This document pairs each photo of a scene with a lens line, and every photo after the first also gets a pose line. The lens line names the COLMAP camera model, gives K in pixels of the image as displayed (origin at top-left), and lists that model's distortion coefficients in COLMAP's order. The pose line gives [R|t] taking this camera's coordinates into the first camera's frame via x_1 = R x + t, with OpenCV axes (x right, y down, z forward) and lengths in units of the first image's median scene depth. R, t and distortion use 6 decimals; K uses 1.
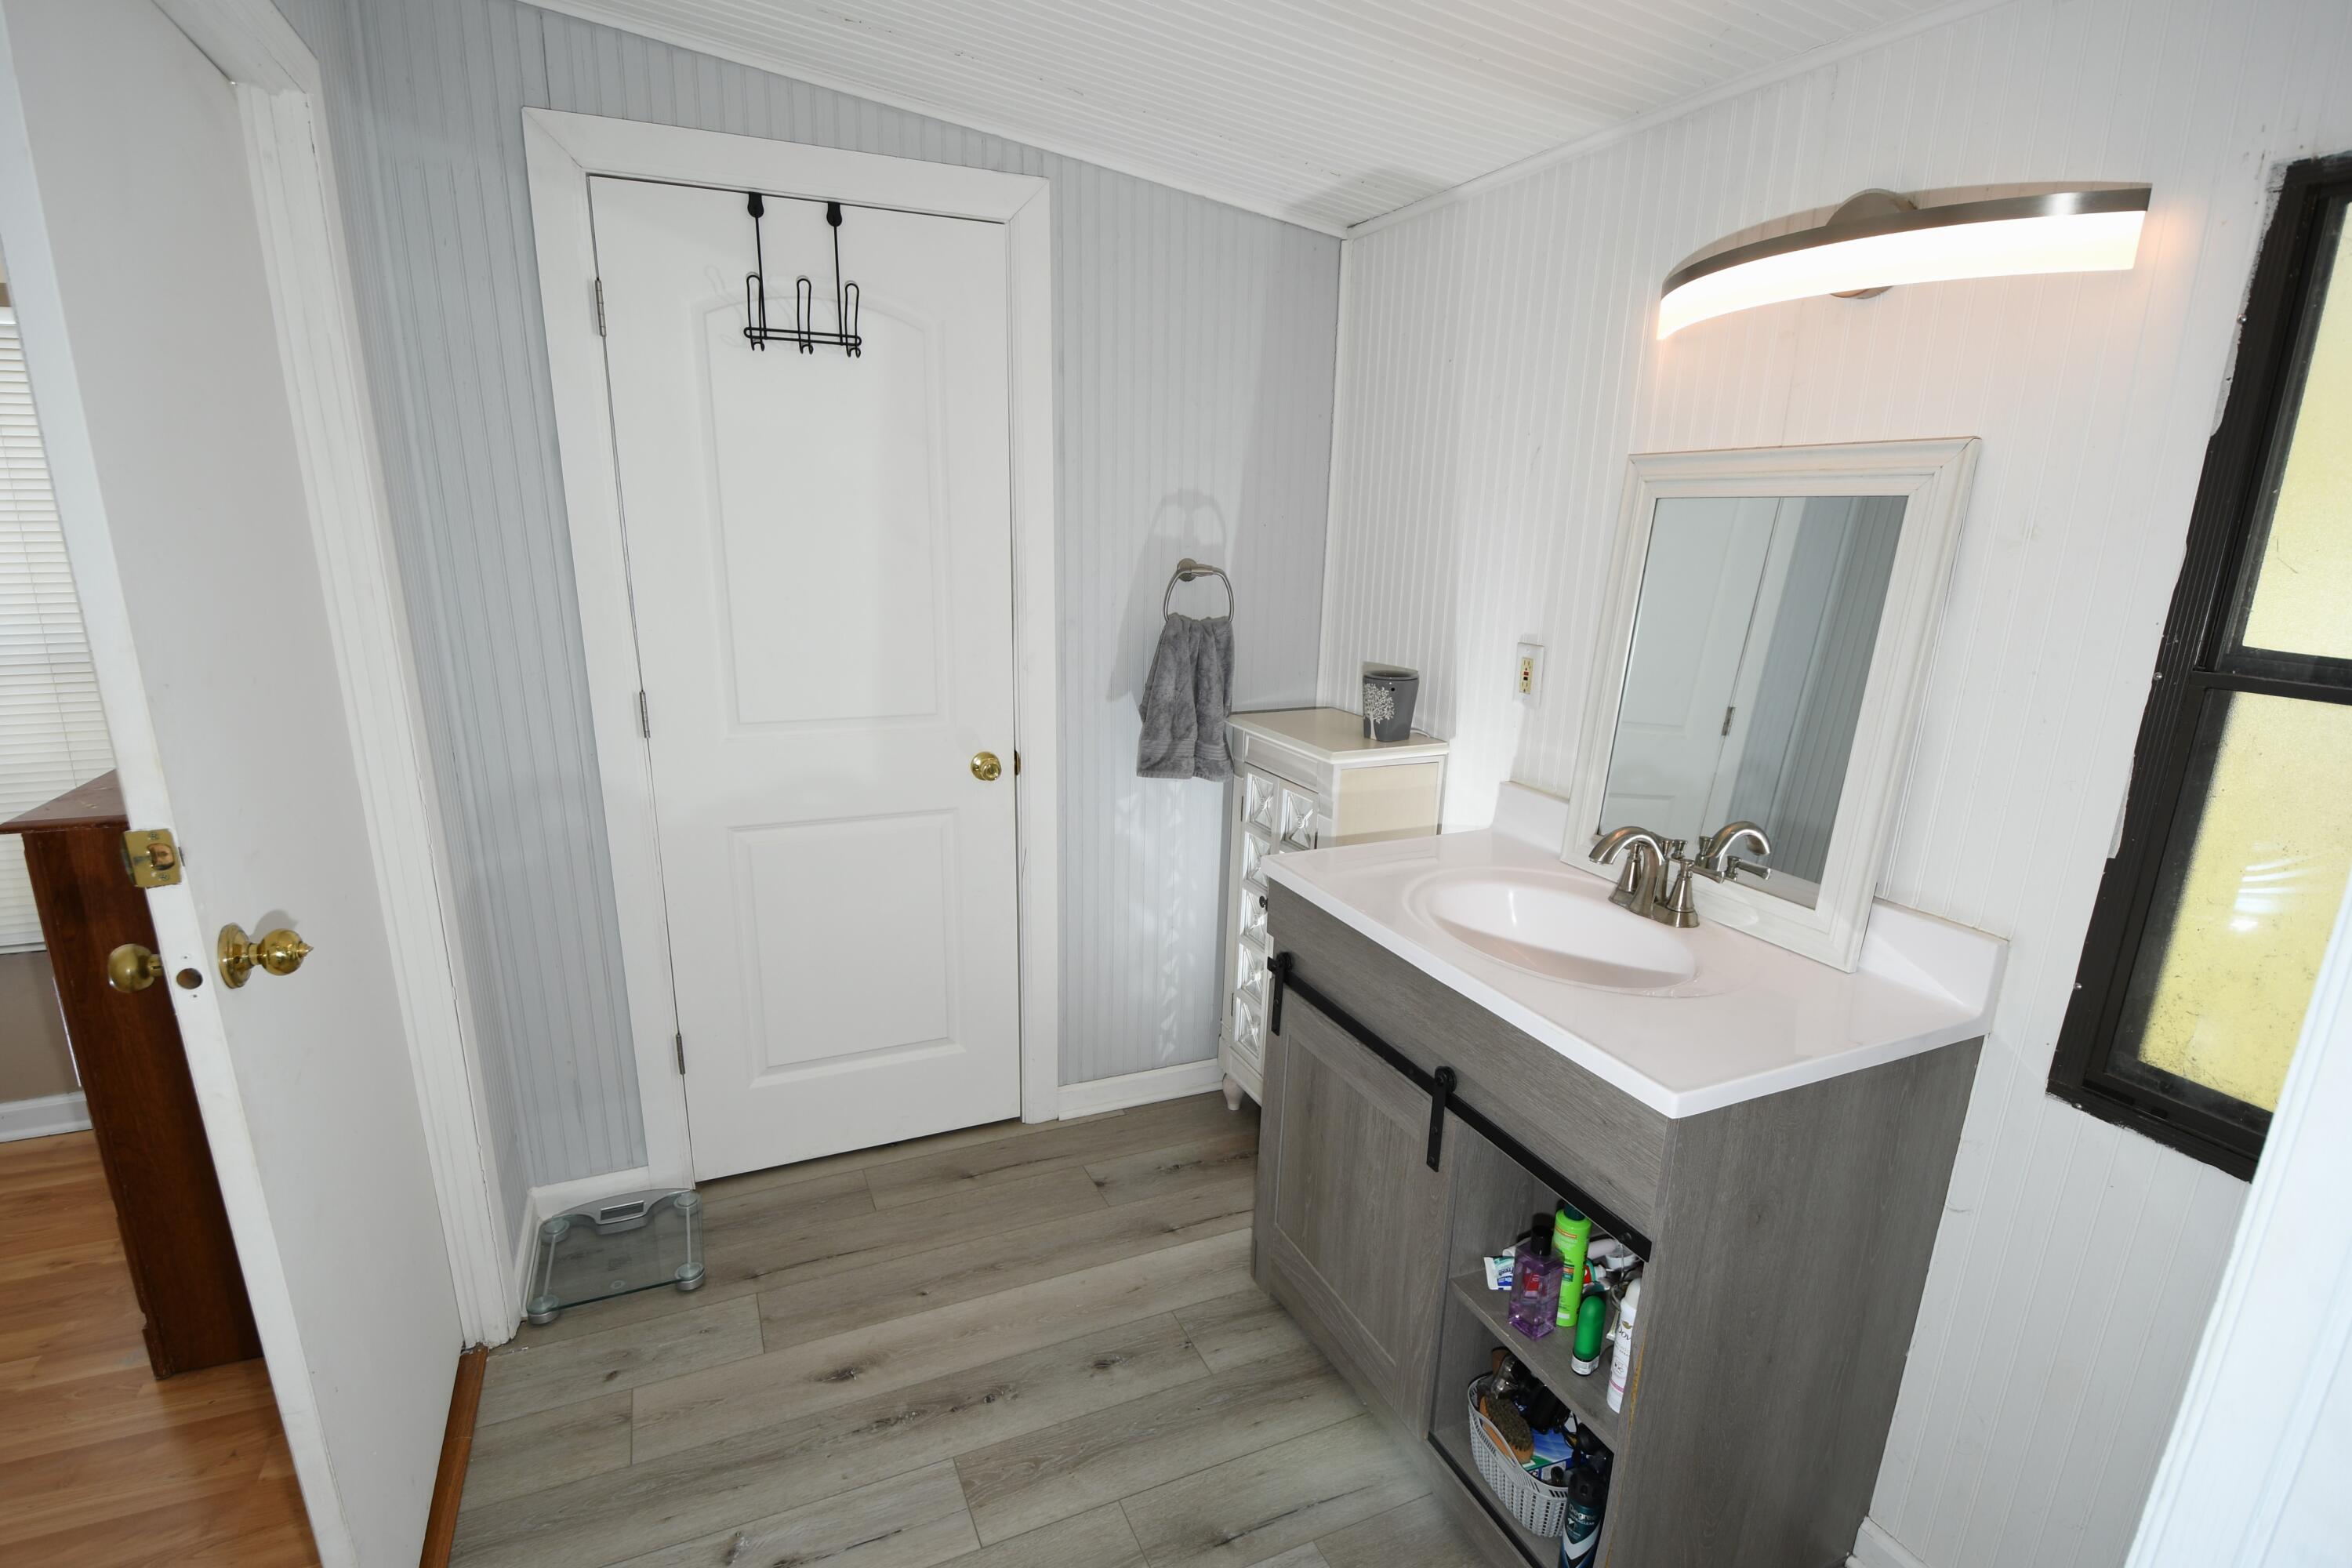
lens RADIAL K [[1044.4, 0, 1175.8], [0, 1044.4, 791.1], [0, 0, 1]] dist [-0.014512, -0.002876]
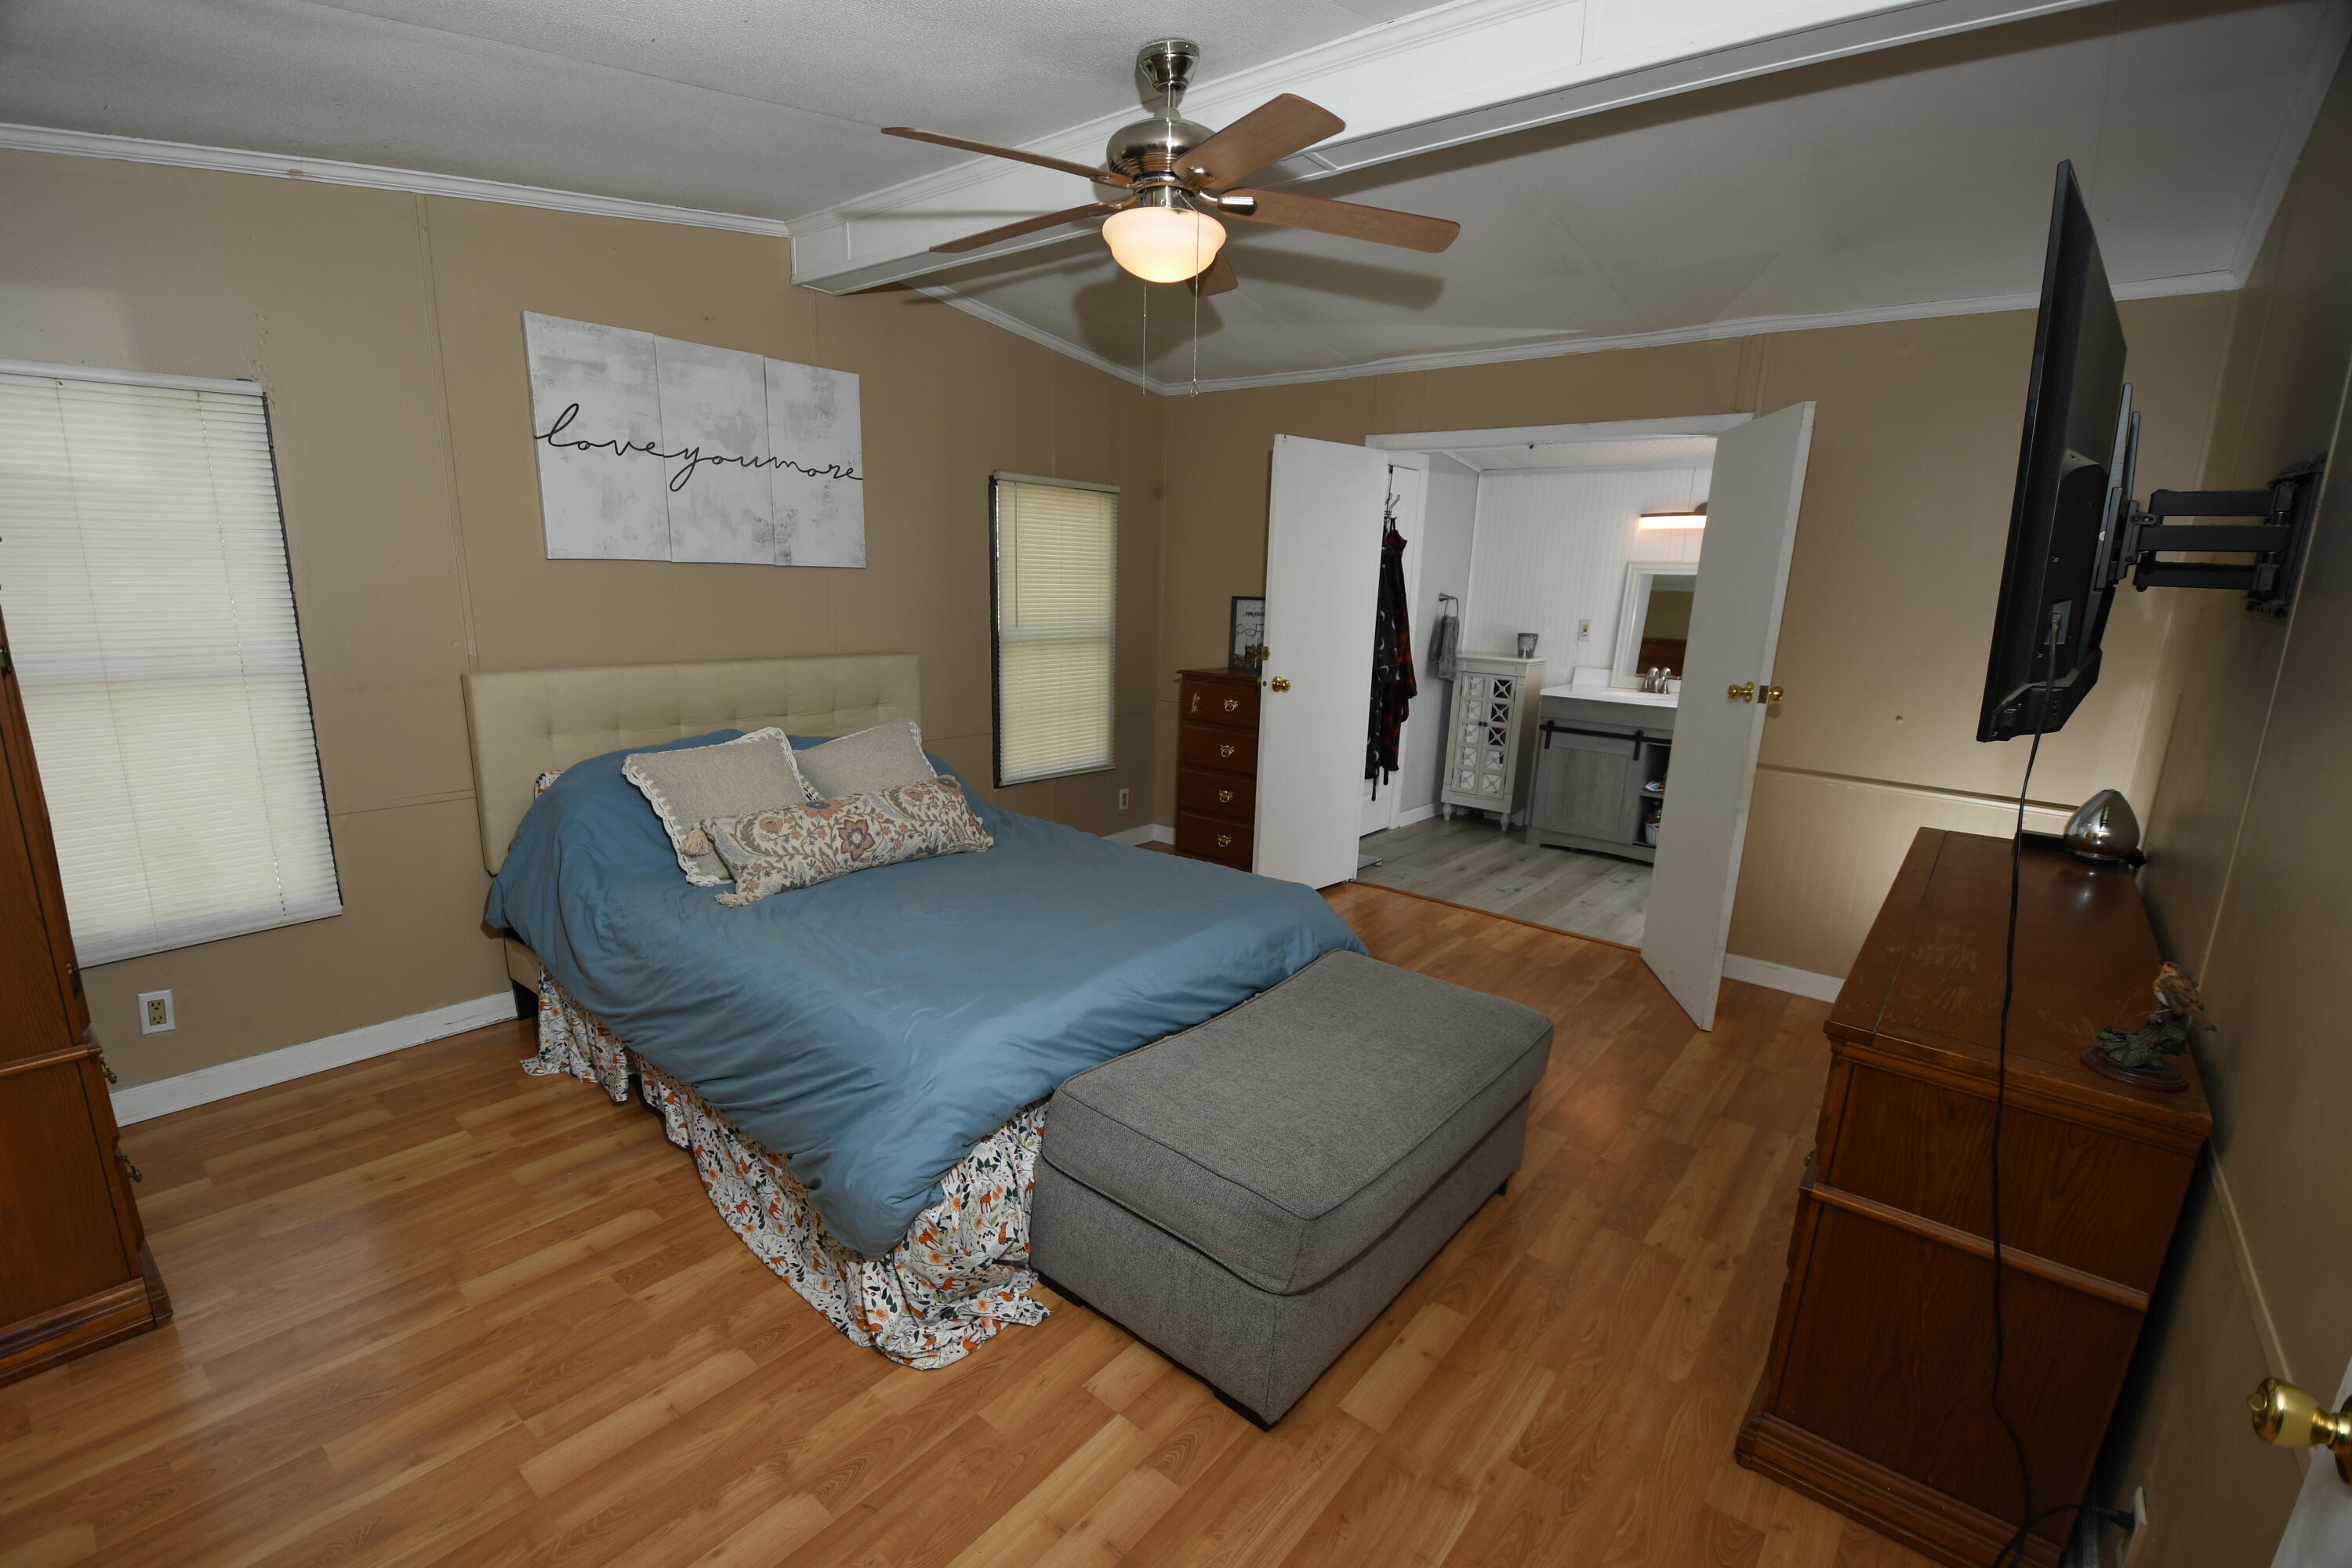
lens RADIAL K [[1044.4, 0, 1169.0], [0, 1044.4, 793.3], [0, 0, 1]] dist [-0.014512, -0.002876]
pose [[0.900546, -0.082657, 0.426830, -2.499350], [0.089026, 0.996017, 0.005051, 0.275743], [-0.425548, 0.033451, 0.904318, -1.441895]]
